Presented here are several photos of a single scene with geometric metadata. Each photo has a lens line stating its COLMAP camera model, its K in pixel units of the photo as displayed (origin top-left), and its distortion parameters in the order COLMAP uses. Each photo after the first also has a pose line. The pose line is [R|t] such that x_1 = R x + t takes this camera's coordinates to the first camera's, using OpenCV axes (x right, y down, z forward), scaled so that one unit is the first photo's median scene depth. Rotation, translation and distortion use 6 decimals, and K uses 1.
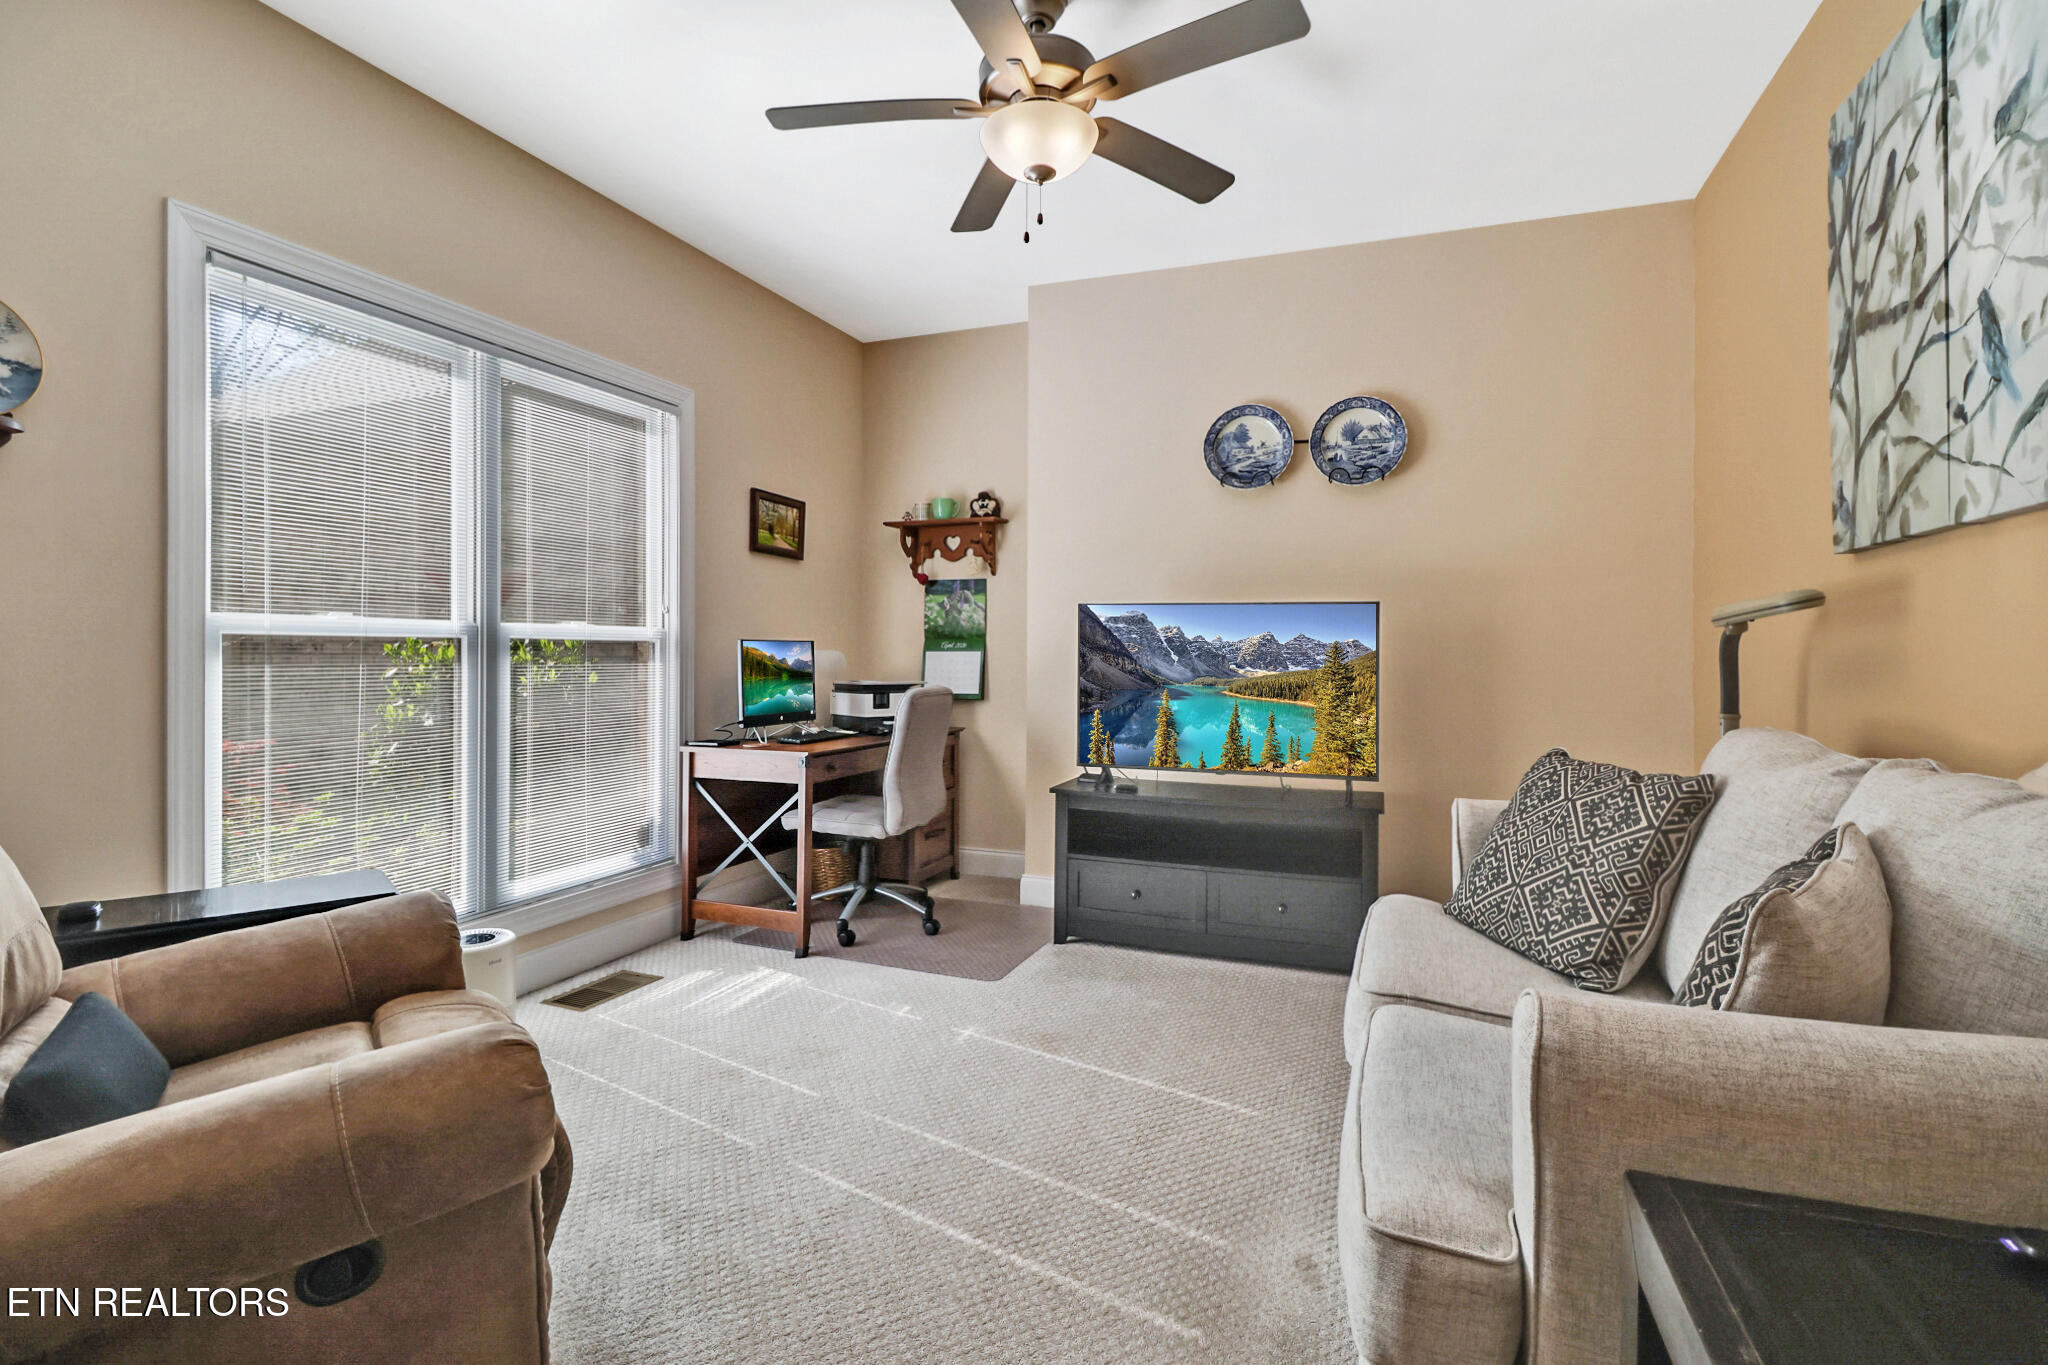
lens RADIAL K [[962.0, 0, 1021.2], [0, 962.0, 637.8], [0, 0, 1]] dist [-0.002173, -0.000899]
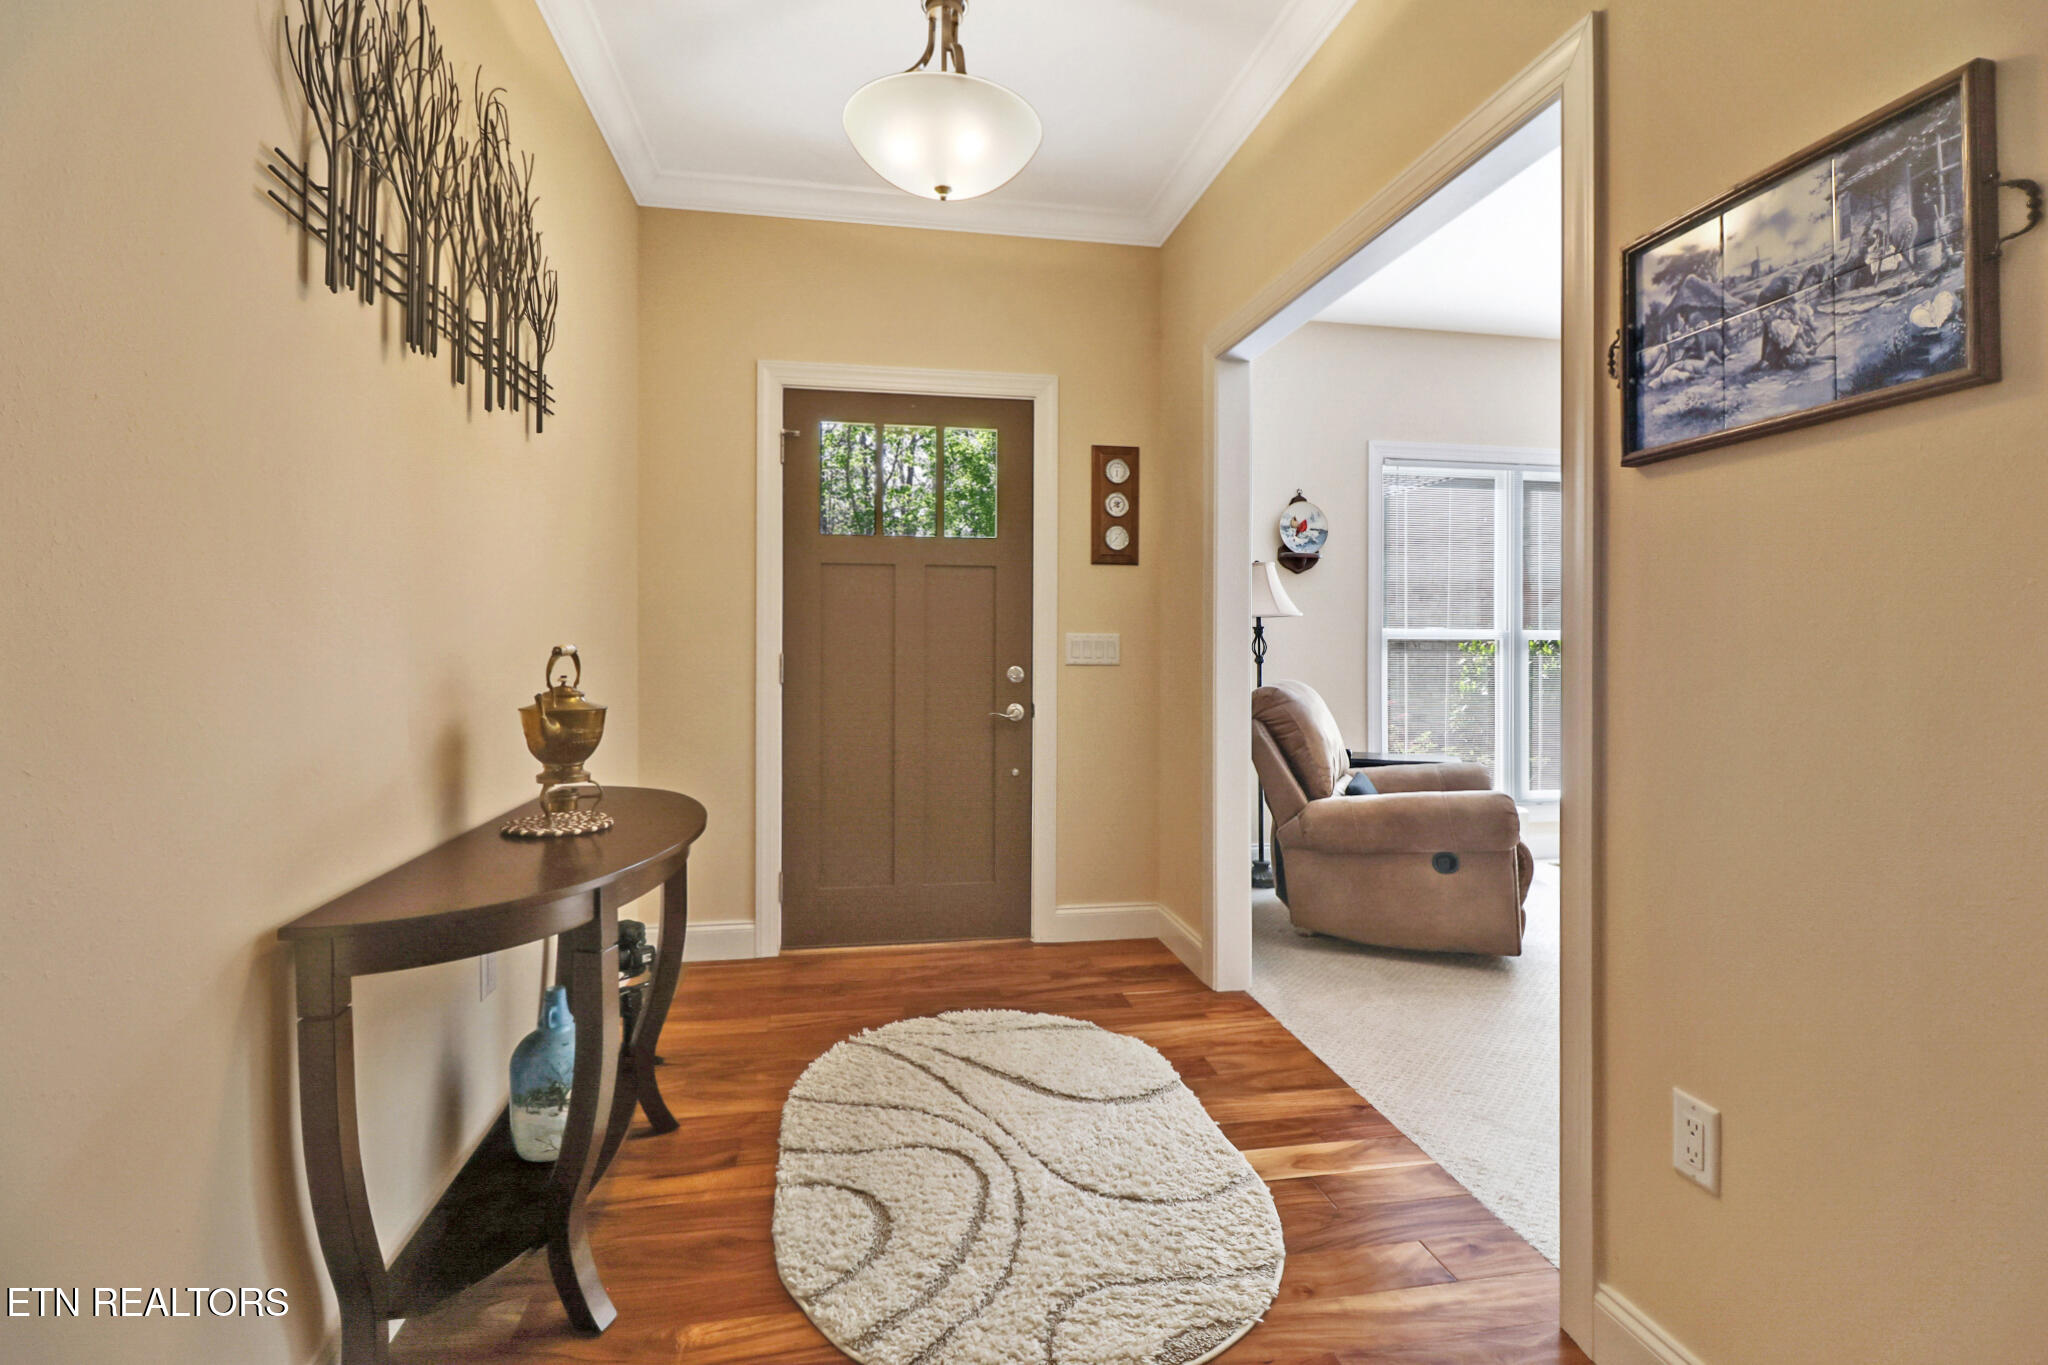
lens RADIAL K [[962.0, 0, 1021.2], [0, 962.0, 637.8], [0, 0, 1]] dist [-0.002173, -0.000899]
pose [[0.528779, -0.003005, -0.848754, 0.421844], [0.004380, 0.999990, -0.000812, -0.005694], [0.848748, -0.003289, 0.528787, -0.630187]]
